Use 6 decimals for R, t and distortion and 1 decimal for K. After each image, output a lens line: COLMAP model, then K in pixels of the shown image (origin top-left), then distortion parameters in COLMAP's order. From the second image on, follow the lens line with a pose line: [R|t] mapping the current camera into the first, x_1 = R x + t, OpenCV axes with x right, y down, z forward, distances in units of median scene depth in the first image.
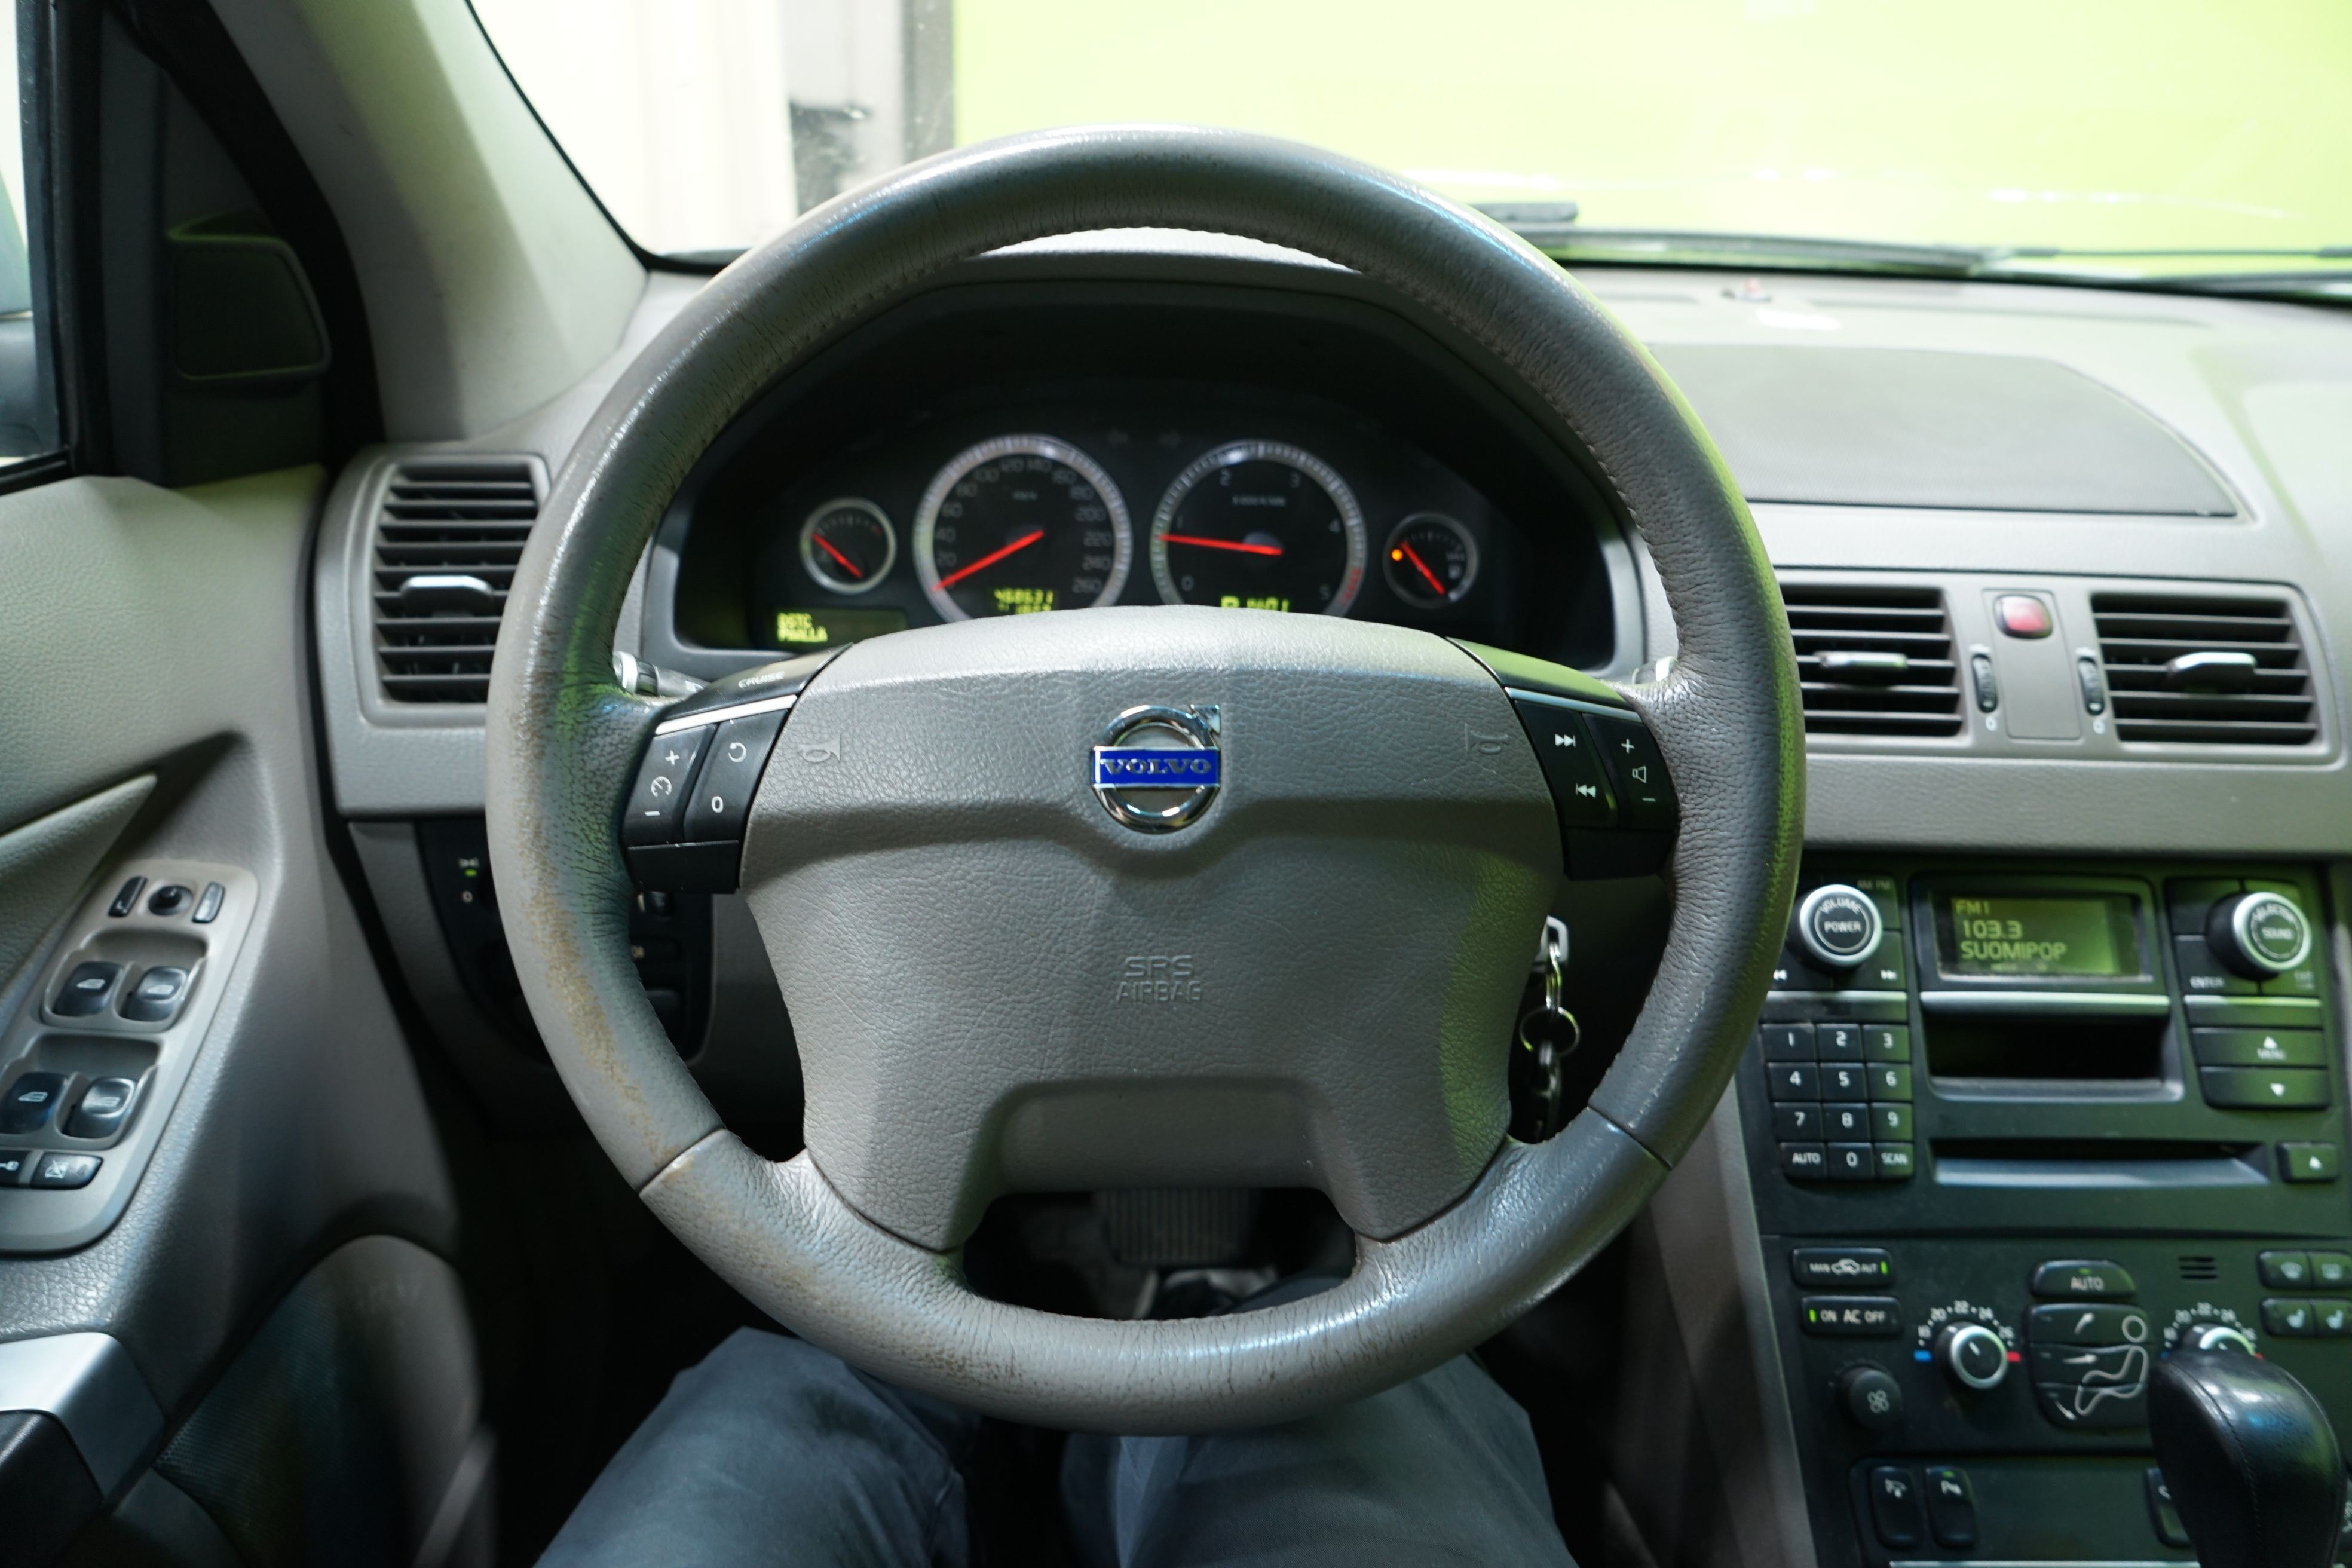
lens RADIAL K [[1656.8, 0, 1176.0], [0, 1656.8, 784.0], [0, 0, 1]] dist [-0.002727, 0.034051]
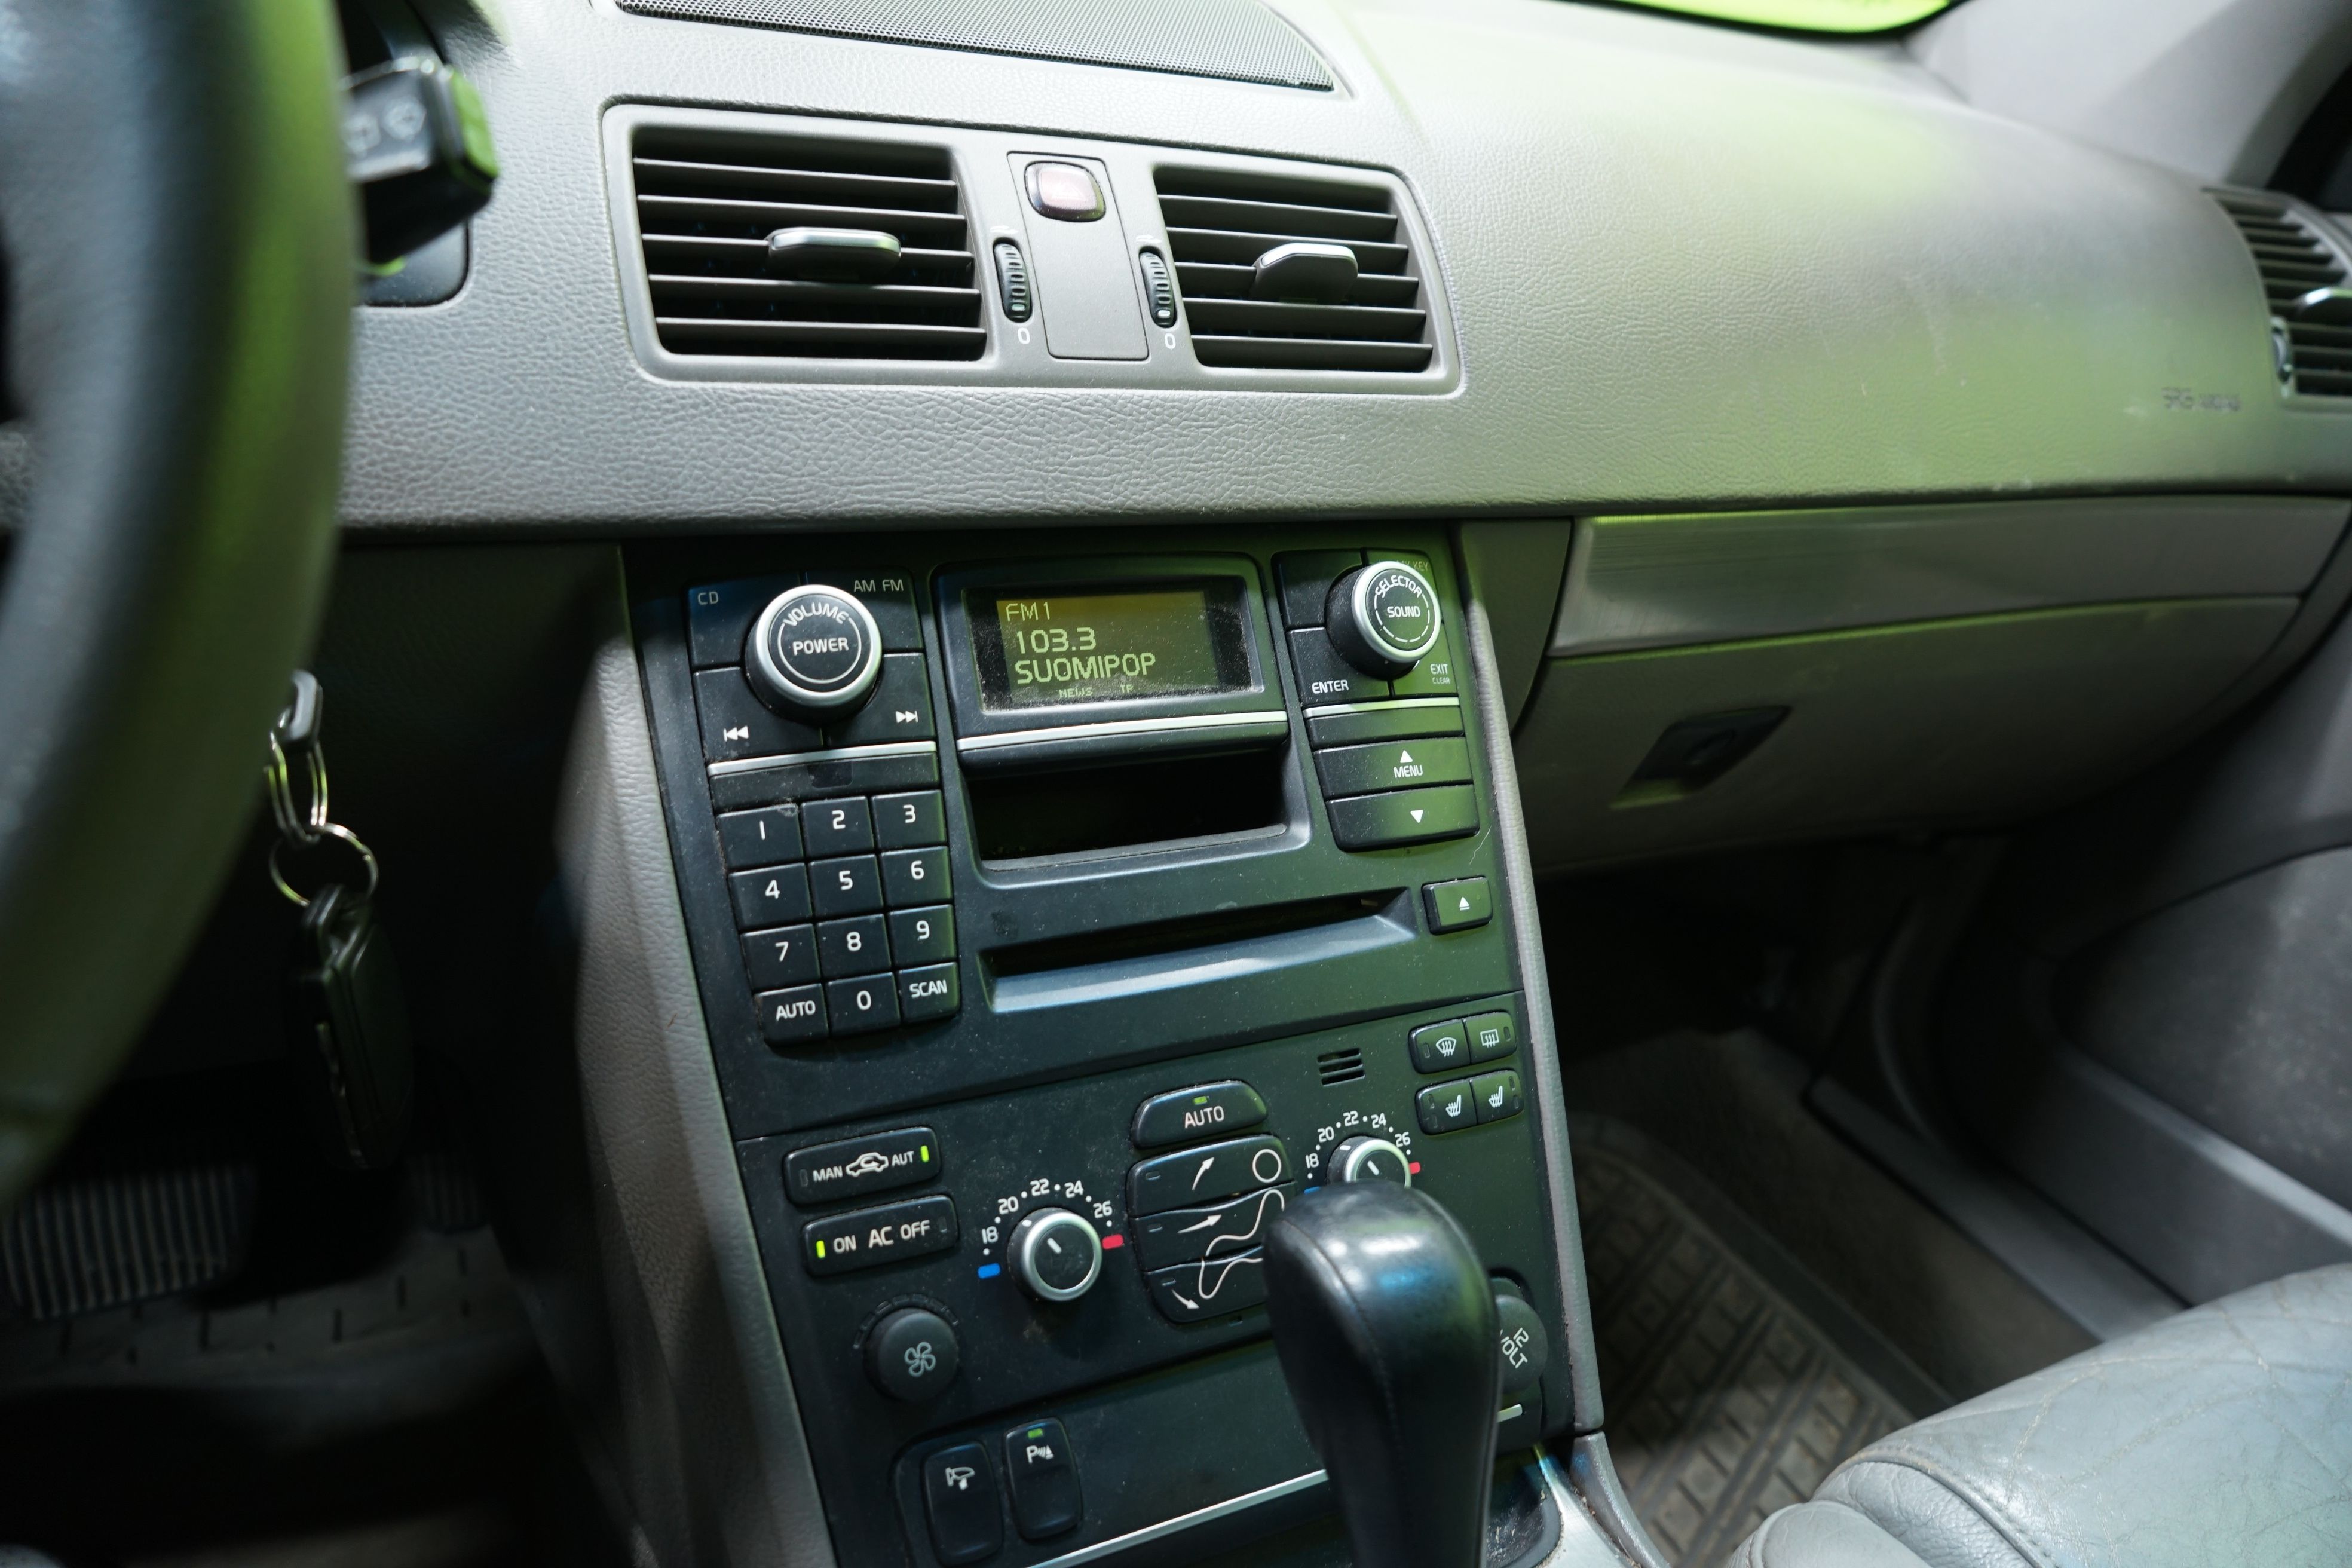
lens RADIAL K [[1656.8, 0, 1176.0], [0, 1656.8, 784.0], [0, 0, 1]] dist [-0.002727, 0.034051]
pose [[0.916914, -0.113854, 0.382500, 0.275579], [0.087494, 0.992473, 0.085682, 0.095556], [-0.389376, -0.045096, 0.919974, 0.352643]]
